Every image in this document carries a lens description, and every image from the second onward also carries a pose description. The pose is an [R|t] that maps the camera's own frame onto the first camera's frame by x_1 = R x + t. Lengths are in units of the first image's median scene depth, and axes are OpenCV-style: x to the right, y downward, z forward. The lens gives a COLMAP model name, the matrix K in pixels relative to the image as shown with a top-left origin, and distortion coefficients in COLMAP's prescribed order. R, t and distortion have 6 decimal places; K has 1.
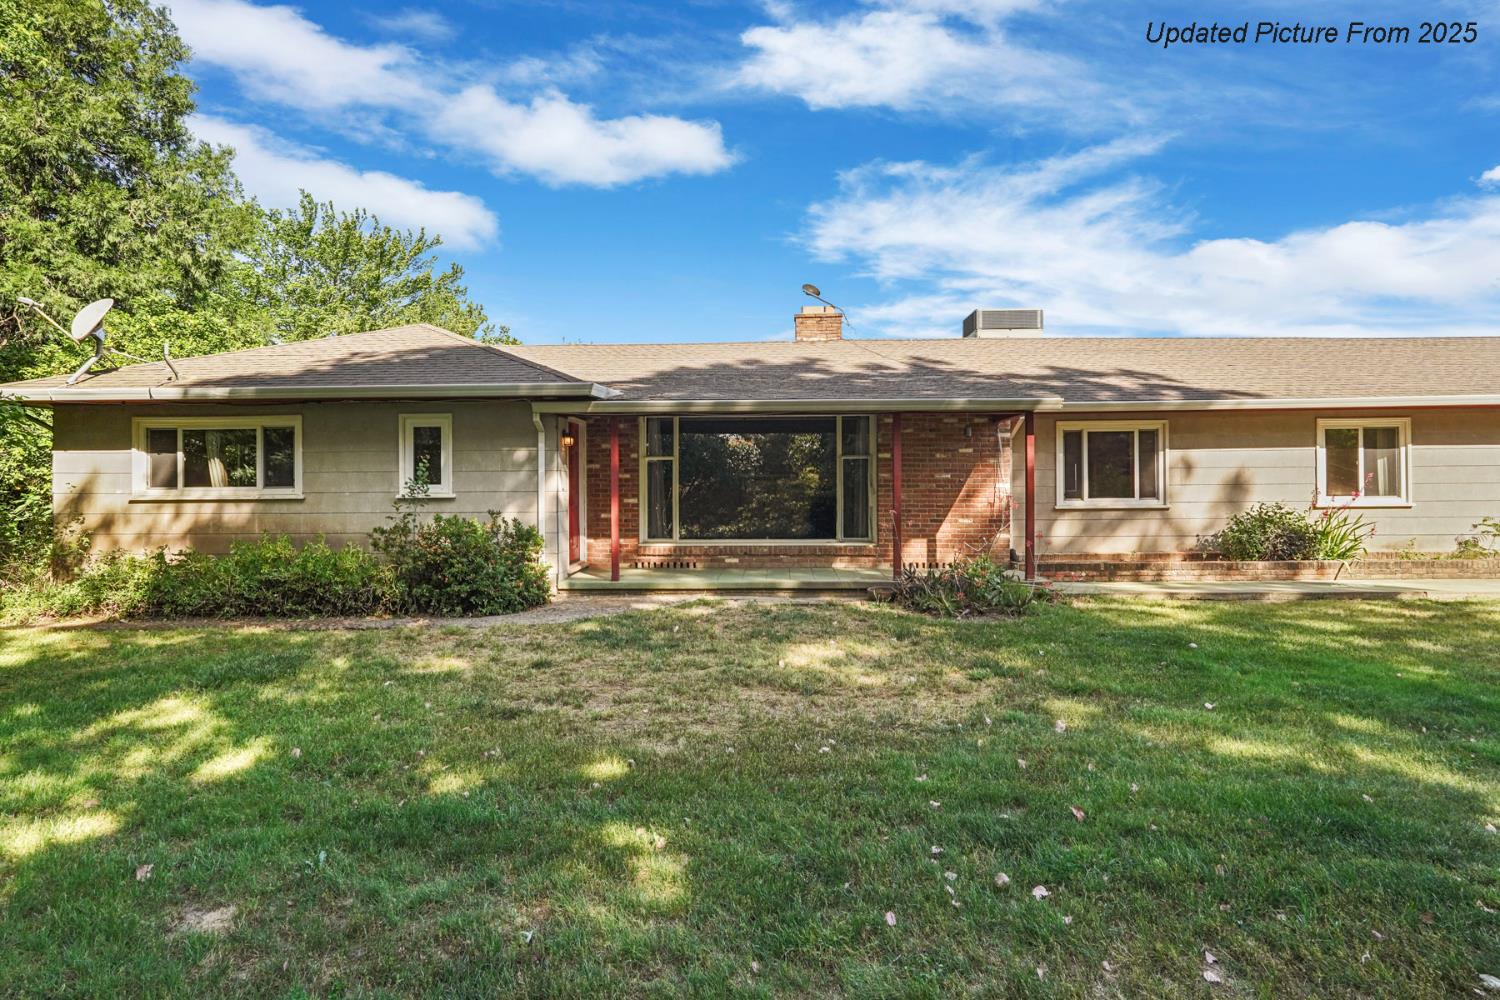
lens RADIAL K [[733.1, 0, 749.6], [0, 733.1, 489.3], [0, 0, 1]] dist [-0.000040, 0.000155]
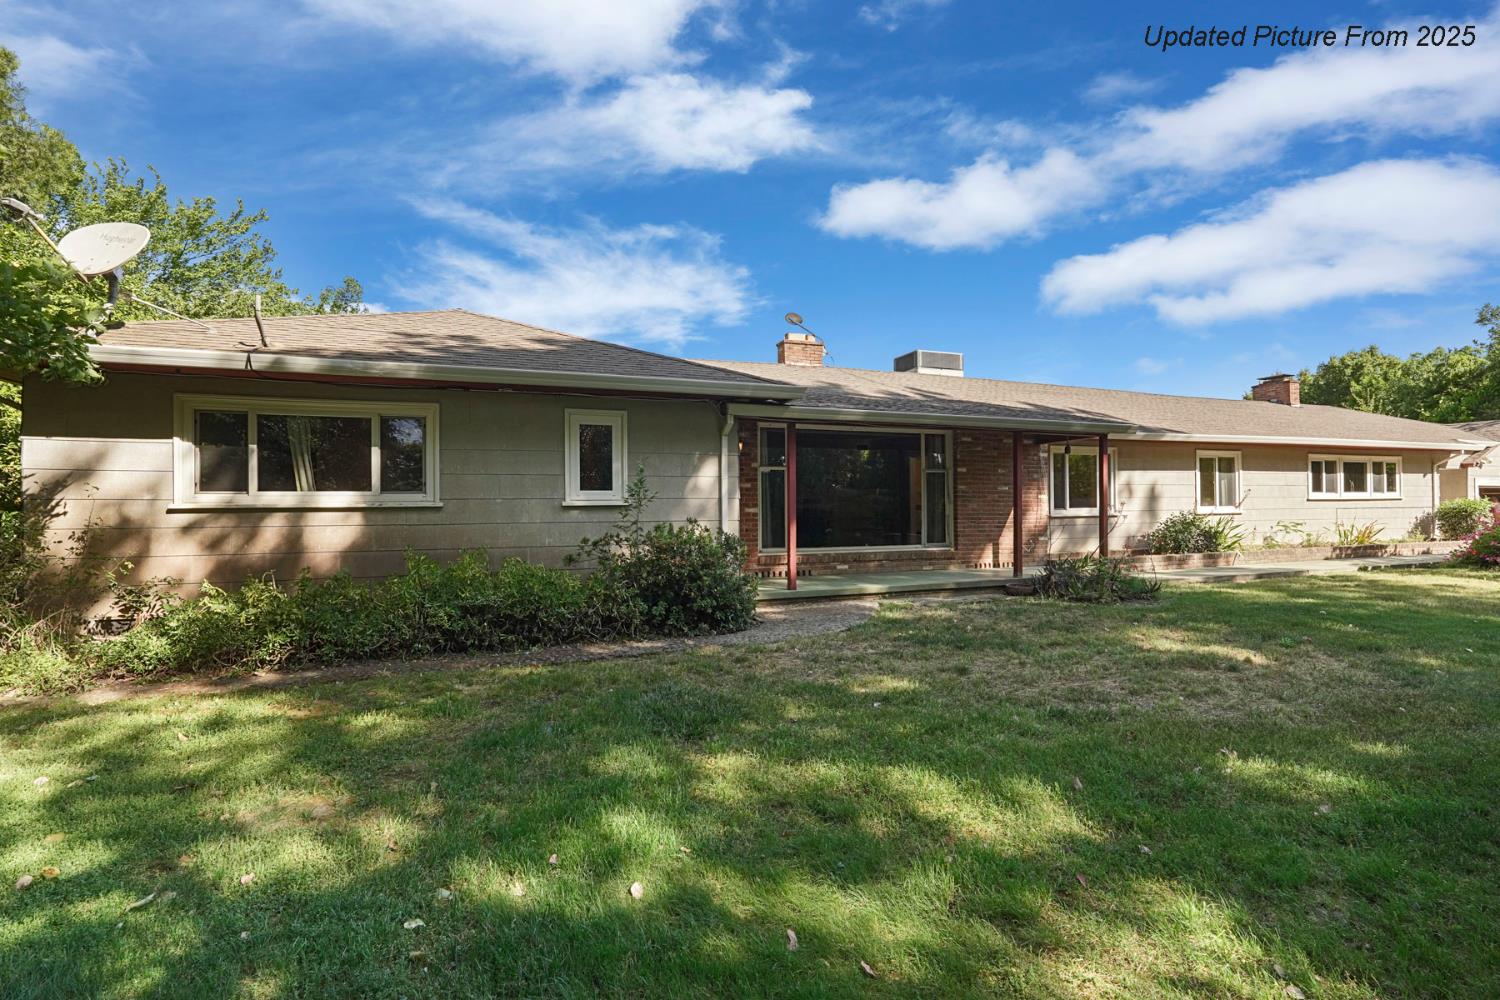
lens RADIAL K [[673.2, 0, 753.4], [0, 673.2, 498.5], [0, 0, 1]] dist [-0.010407, 0.006695]
pose [[0.927492, 0.004278, 0.373818, -0.503313], [0.002471, 0.999842, -0.017575, 0.015861], [-0.373835, 0.017224, 0.927335, 0.159682]]
